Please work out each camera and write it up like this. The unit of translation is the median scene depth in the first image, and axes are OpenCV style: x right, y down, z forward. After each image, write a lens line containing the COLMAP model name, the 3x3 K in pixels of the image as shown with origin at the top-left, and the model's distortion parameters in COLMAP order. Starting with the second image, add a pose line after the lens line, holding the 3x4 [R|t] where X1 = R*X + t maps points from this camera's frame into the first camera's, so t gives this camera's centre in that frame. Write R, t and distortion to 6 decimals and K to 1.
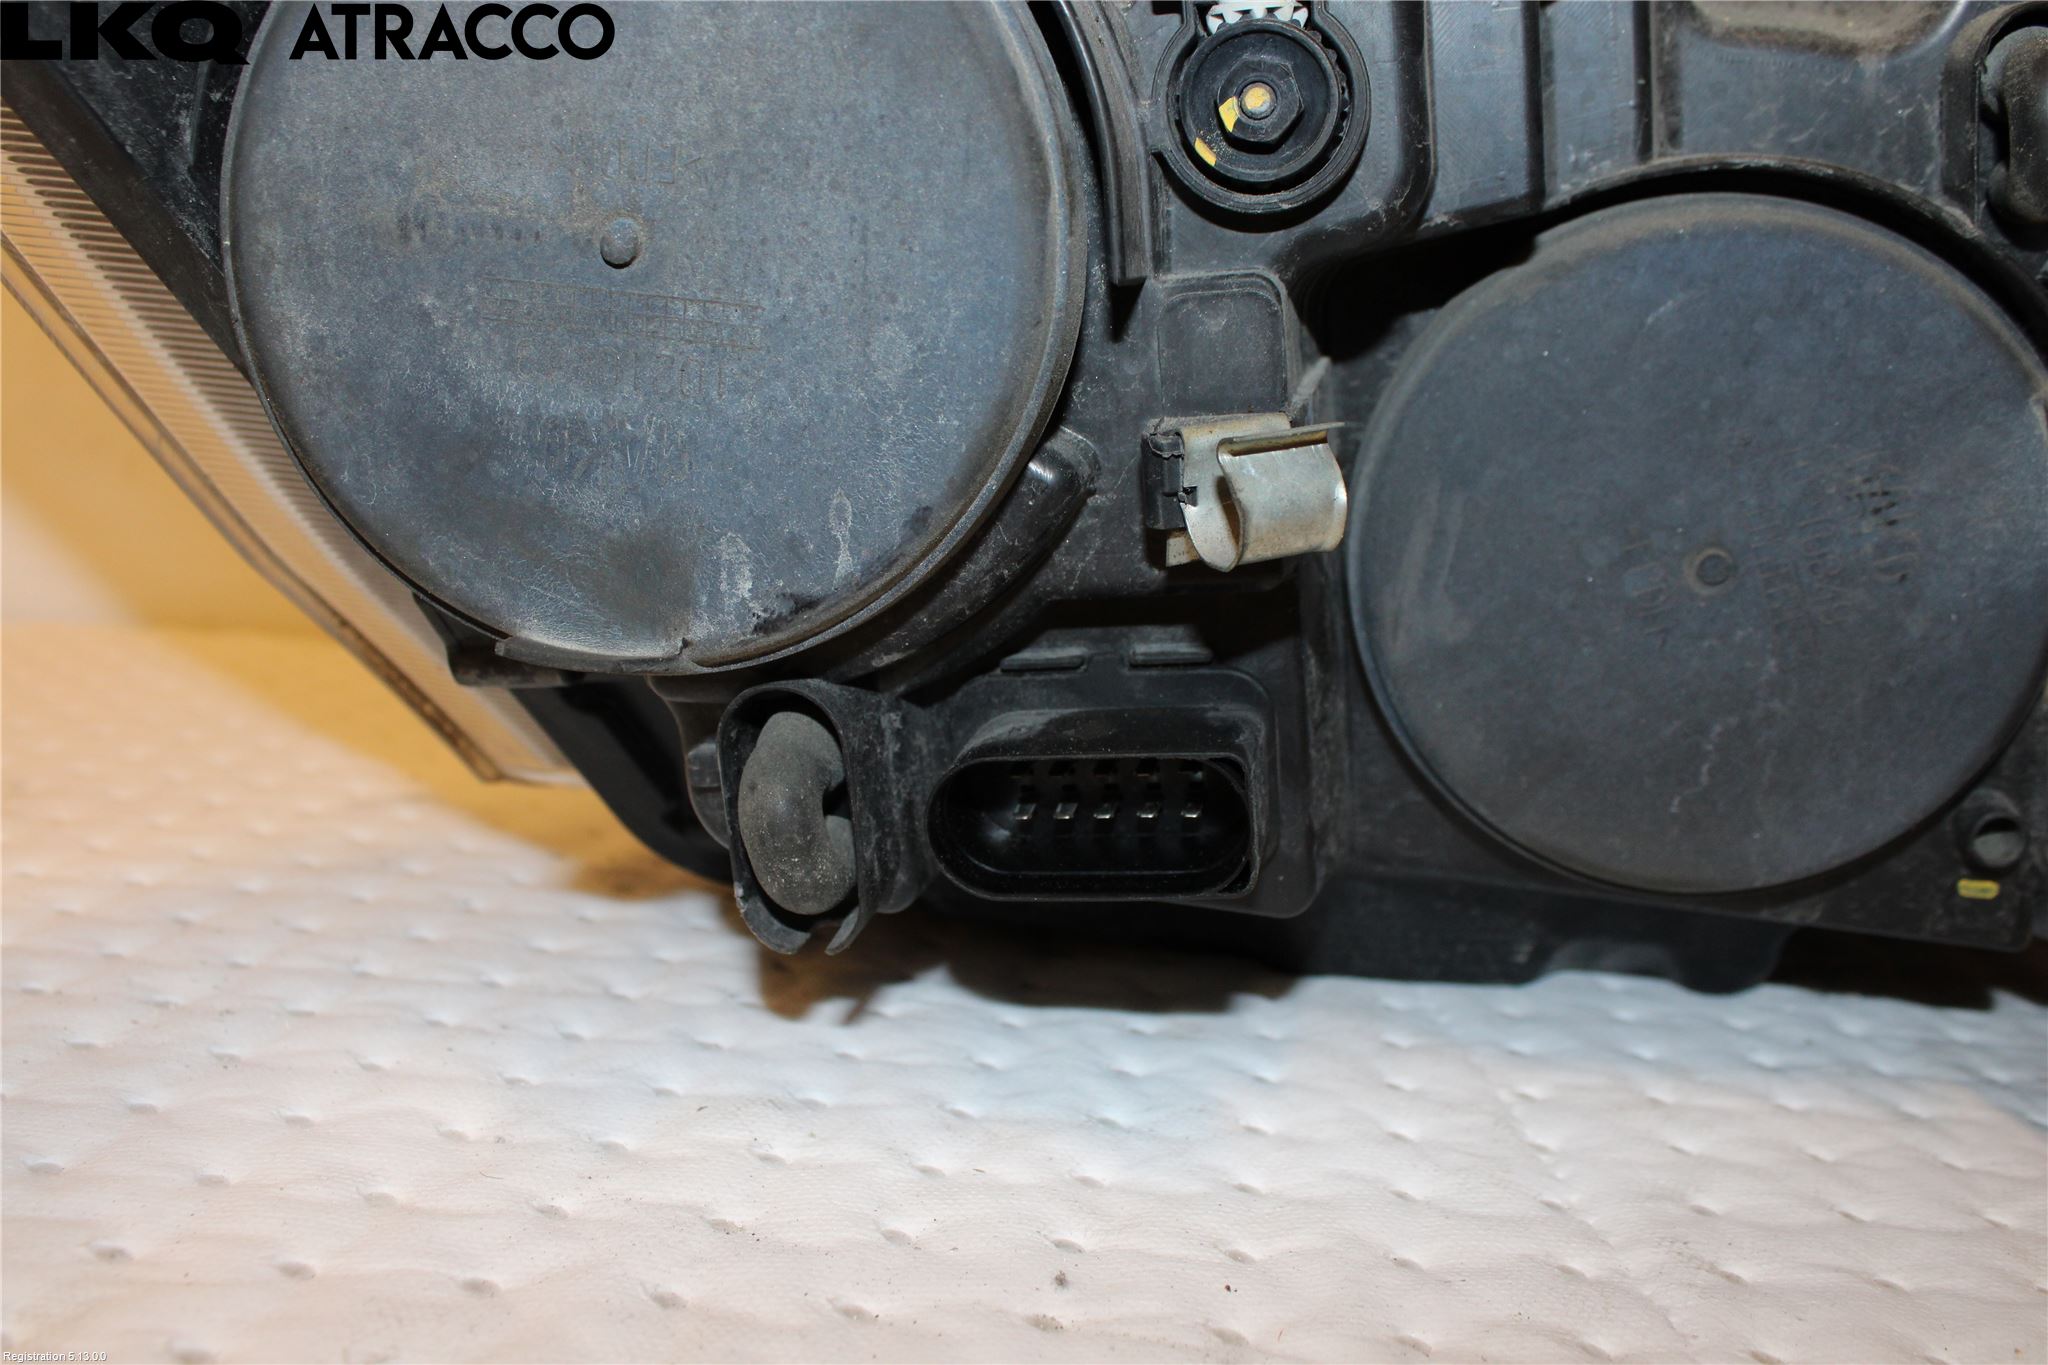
lens RADIAL K [[1860.1, 0, 1024.0], [0, 1860.1, 682.5], [0, 0, 1]] dist [-0.162140, 0.148638]
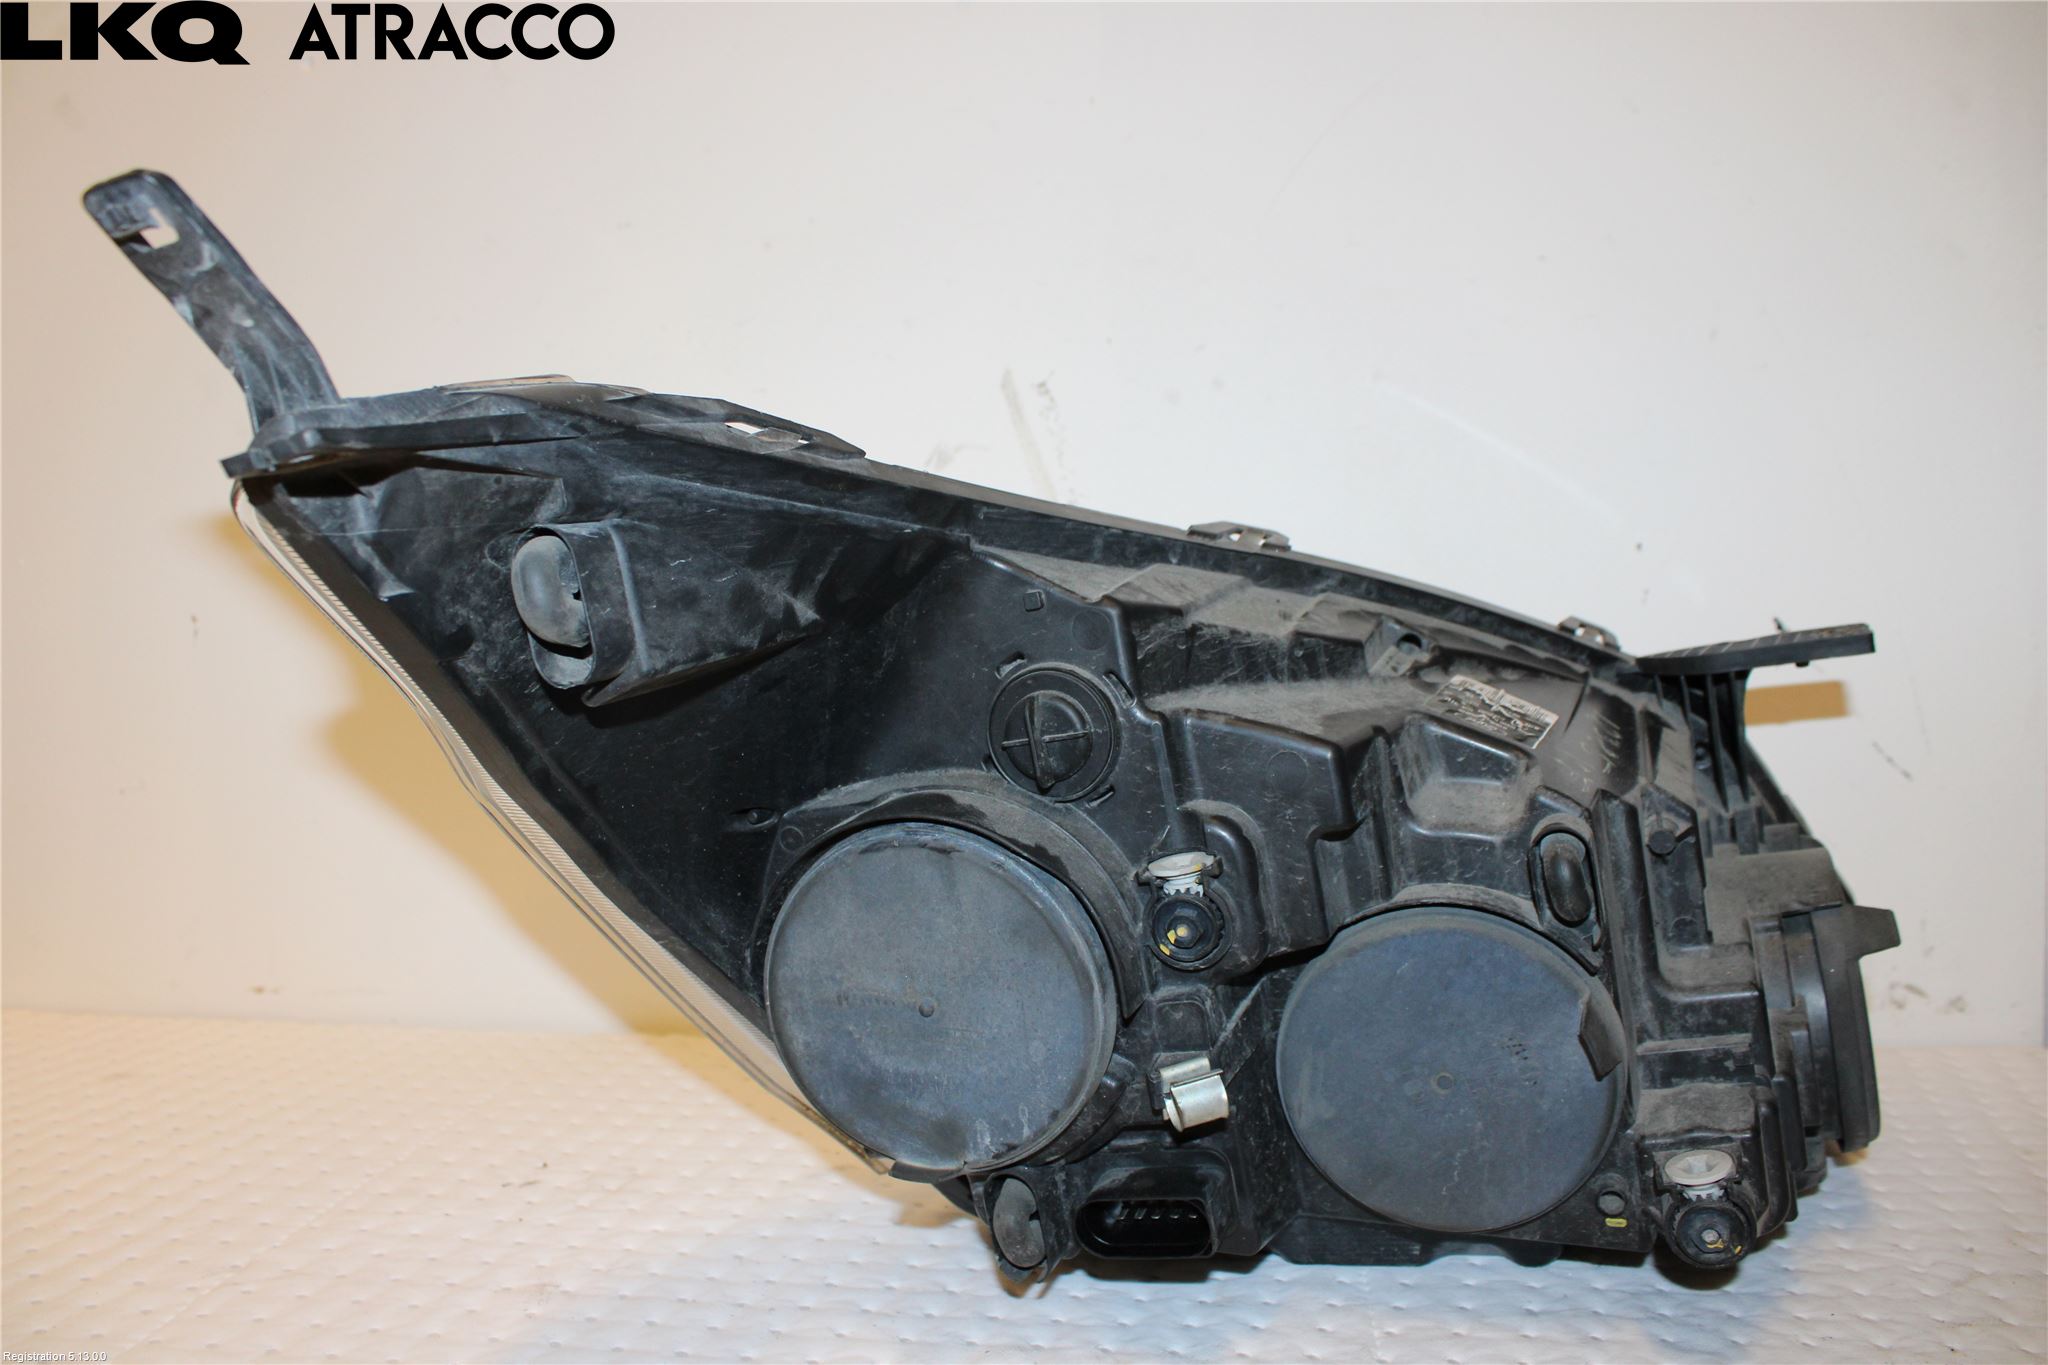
lens RADIAL K [[1706.1, 0, 1024.0], [0, 1706.1, 682.5], [0, 0, 1]] dist [-0.175407, 0.147369]
pose [[0.981558, -0.082237, -0.172573, 0.292057], [0.062548, 0.991209, -0.116584, -0.344950], [0.180643, 0.103640, 0.978073, -1.084370]]
